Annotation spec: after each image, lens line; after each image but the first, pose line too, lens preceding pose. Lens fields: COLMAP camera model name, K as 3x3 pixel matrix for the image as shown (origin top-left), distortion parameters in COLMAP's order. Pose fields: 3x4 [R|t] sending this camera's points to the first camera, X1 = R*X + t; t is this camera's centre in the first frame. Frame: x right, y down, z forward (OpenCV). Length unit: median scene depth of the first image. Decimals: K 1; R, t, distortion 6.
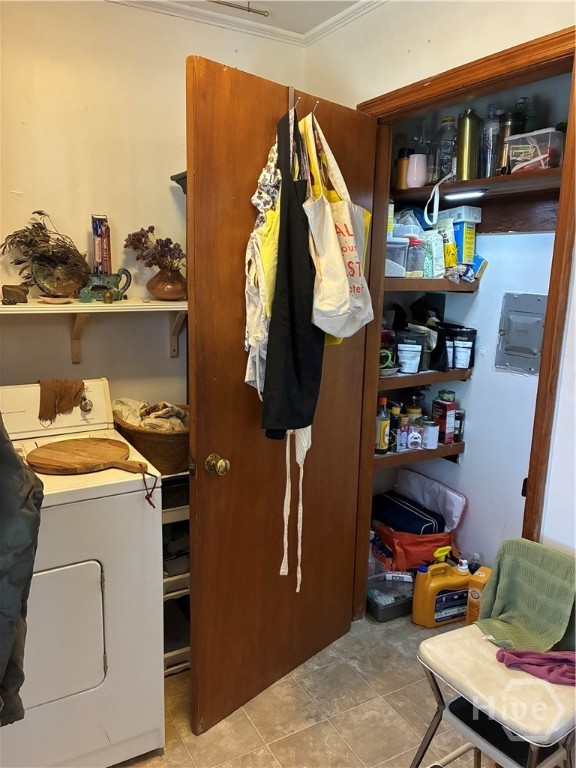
lens RADIAL K [[584.6, 0, 288.0], [0, 584.6, 384.0], [0, 0, 1]] dist [-0.001615, -0.001449]
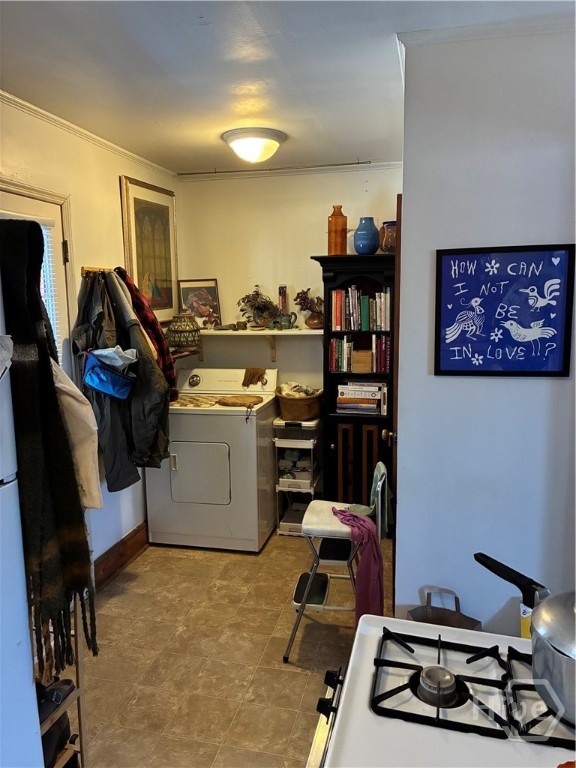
lens RADIAL K [[584.6, 0, 288.0], [0, 584.6, 384.0], [0, 0, 1]] dist [-0.001615, -0.001449]
pose [[0.718438, 0.060242, -0.692977, 1.063431], [-0.100307, 0.994802, -0.017512, 0.070301], [0.688320, 0.082092, 0.720747, -0.359050]]
